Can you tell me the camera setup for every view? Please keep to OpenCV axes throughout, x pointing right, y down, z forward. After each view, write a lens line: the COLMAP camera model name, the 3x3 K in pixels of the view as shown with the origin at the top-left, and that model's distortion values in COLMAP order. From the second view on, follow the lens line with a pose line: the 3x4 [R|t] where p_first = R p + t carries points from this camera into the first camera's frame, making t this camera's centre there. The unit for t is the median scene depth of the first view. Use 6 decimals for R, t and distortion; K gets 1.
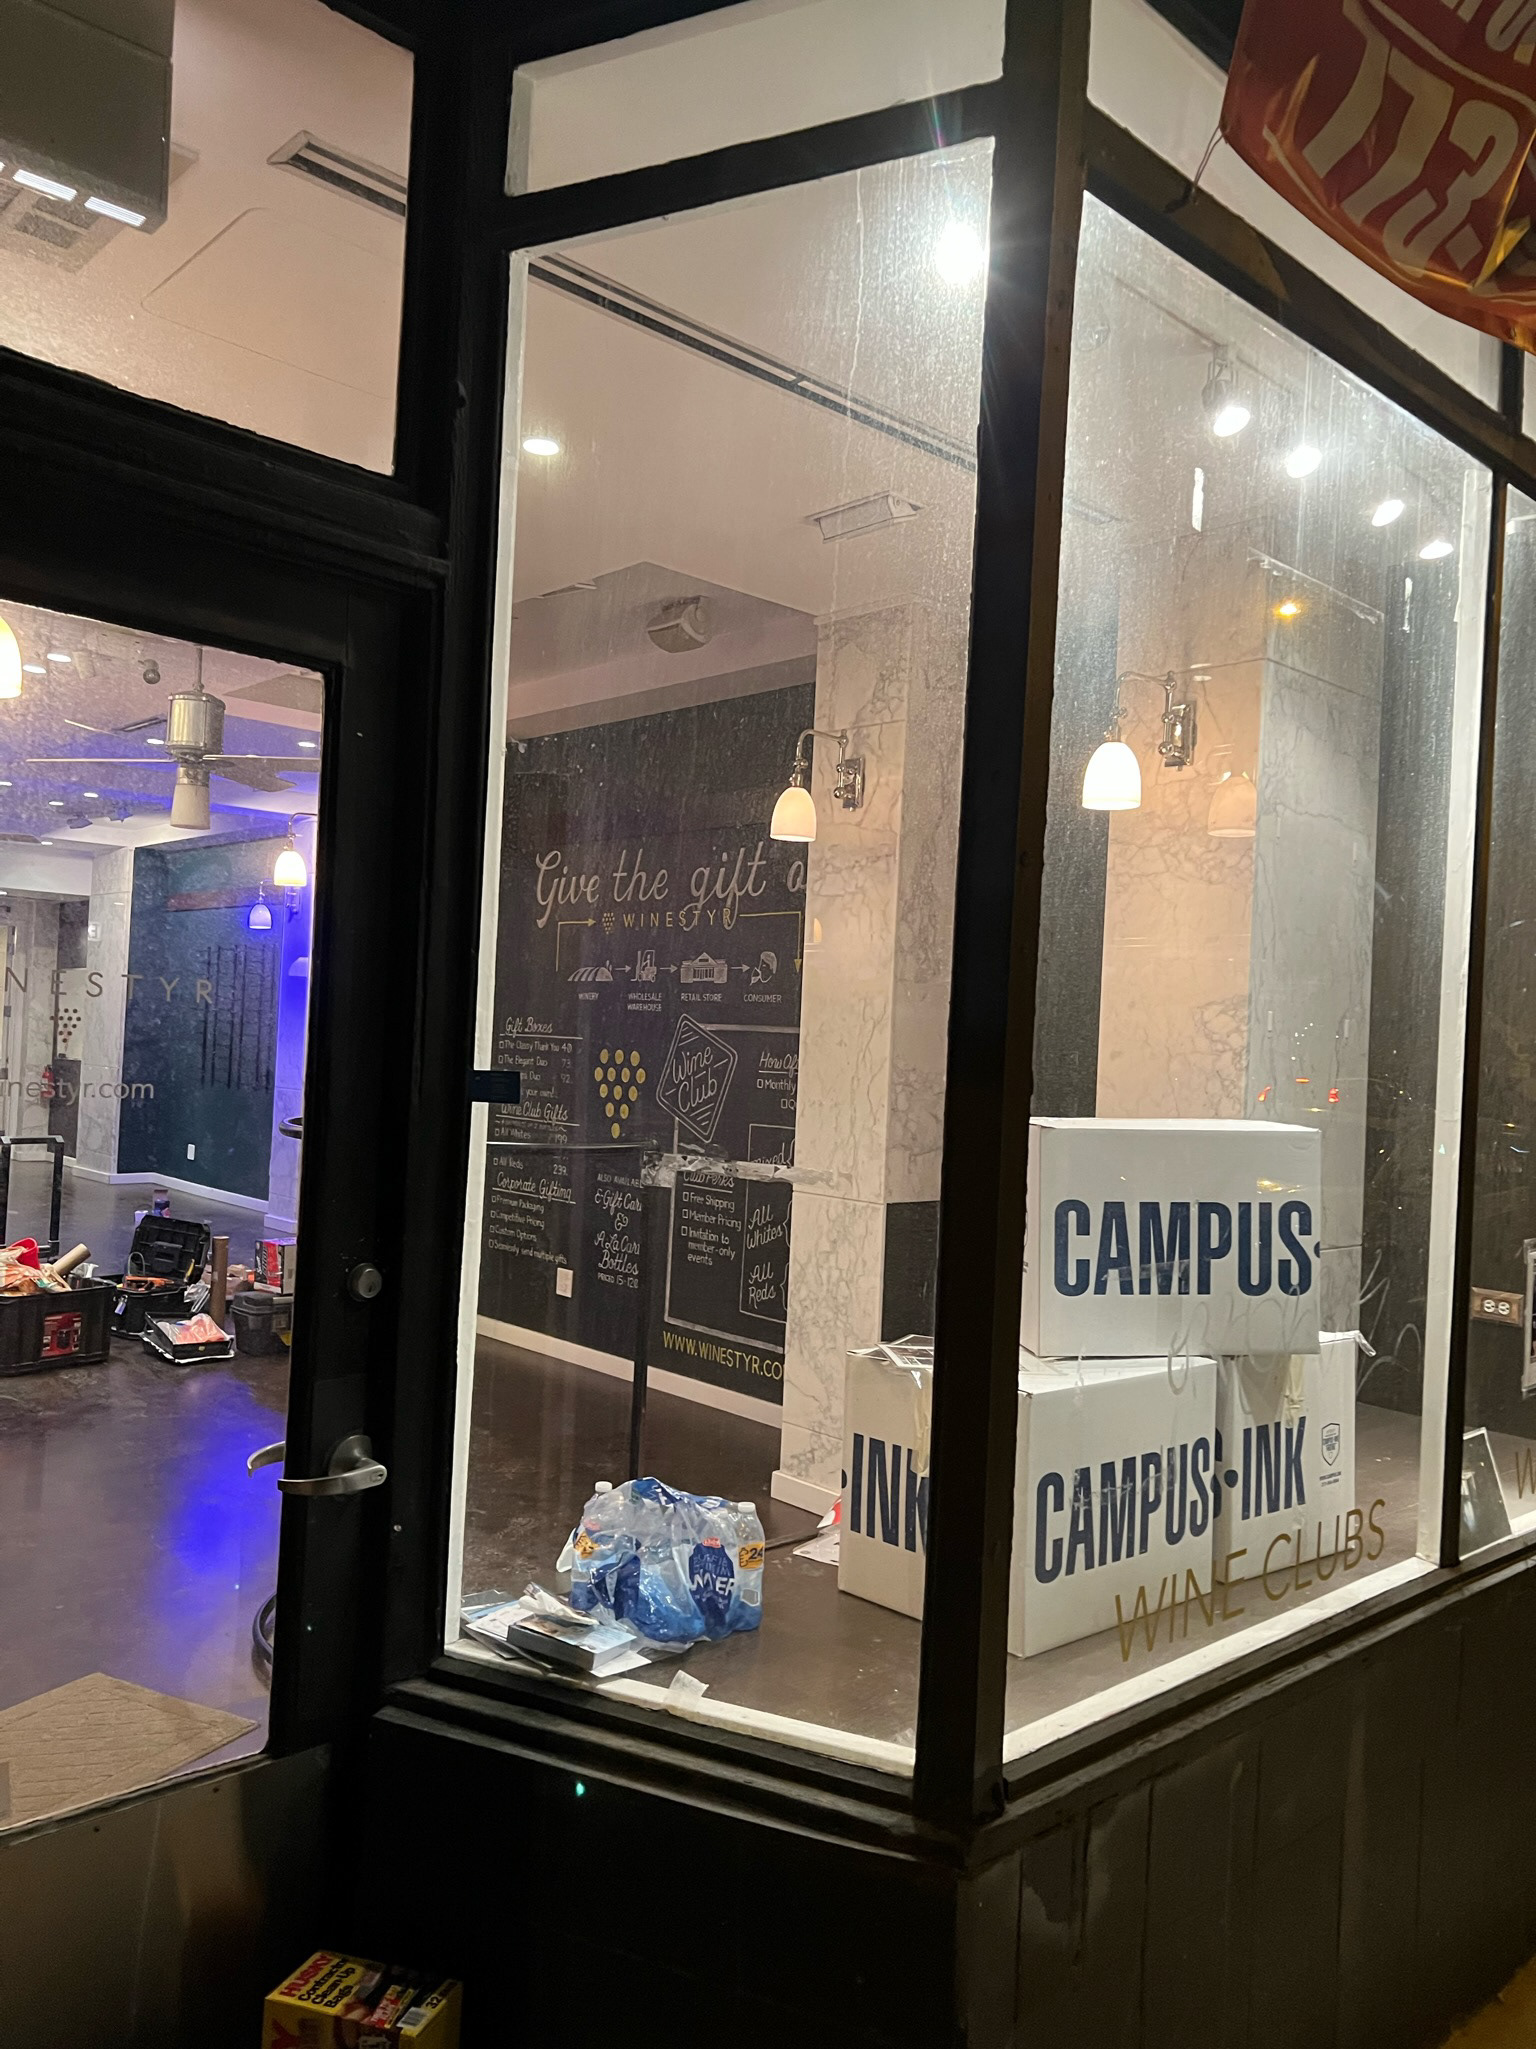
lens RADIAL K [[1569.6, 0, 767.9], [0, 1569.6, 1020.4], [0, 0, 1]] dist [0.061068, -0.006006]
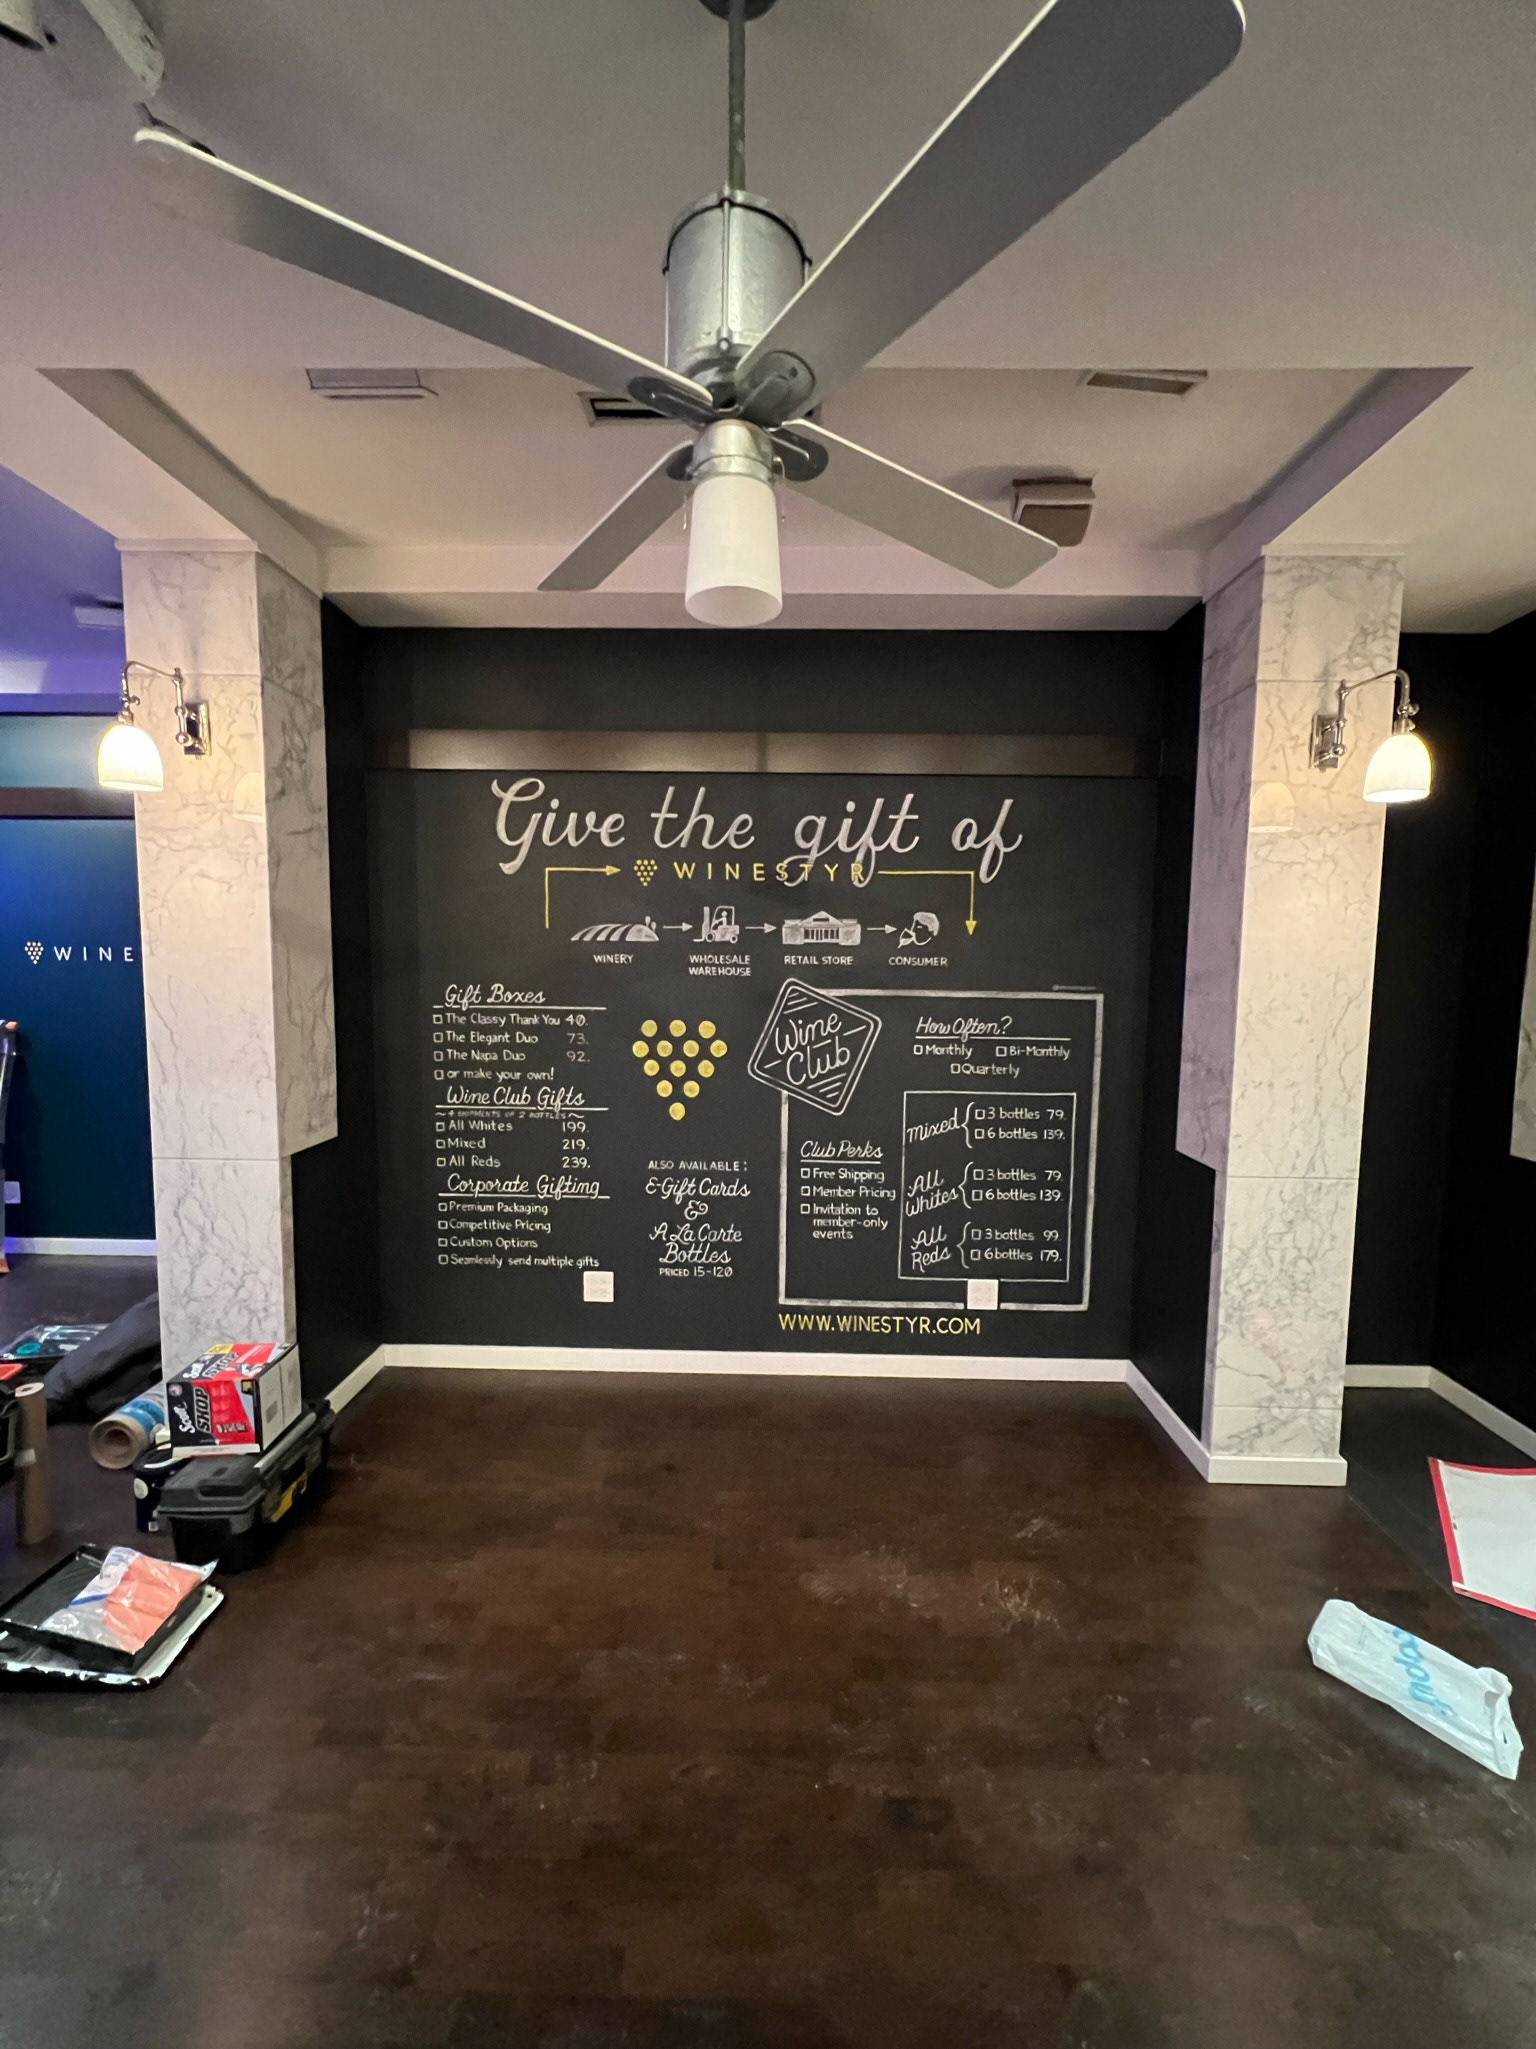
lens RADIAL K [[826.1, 0, 778.2], [0, 826.1, 1032.4], [0, 0, 1]] dist [-0.012925, -0.000033]
pose [[0.689117, -0.101939, 0.717445, -0.409086], [0.010649, 0.991374, 0.130633, -0.036097], [-0.724572, -0.082381, 0.684258, 0.680236]]
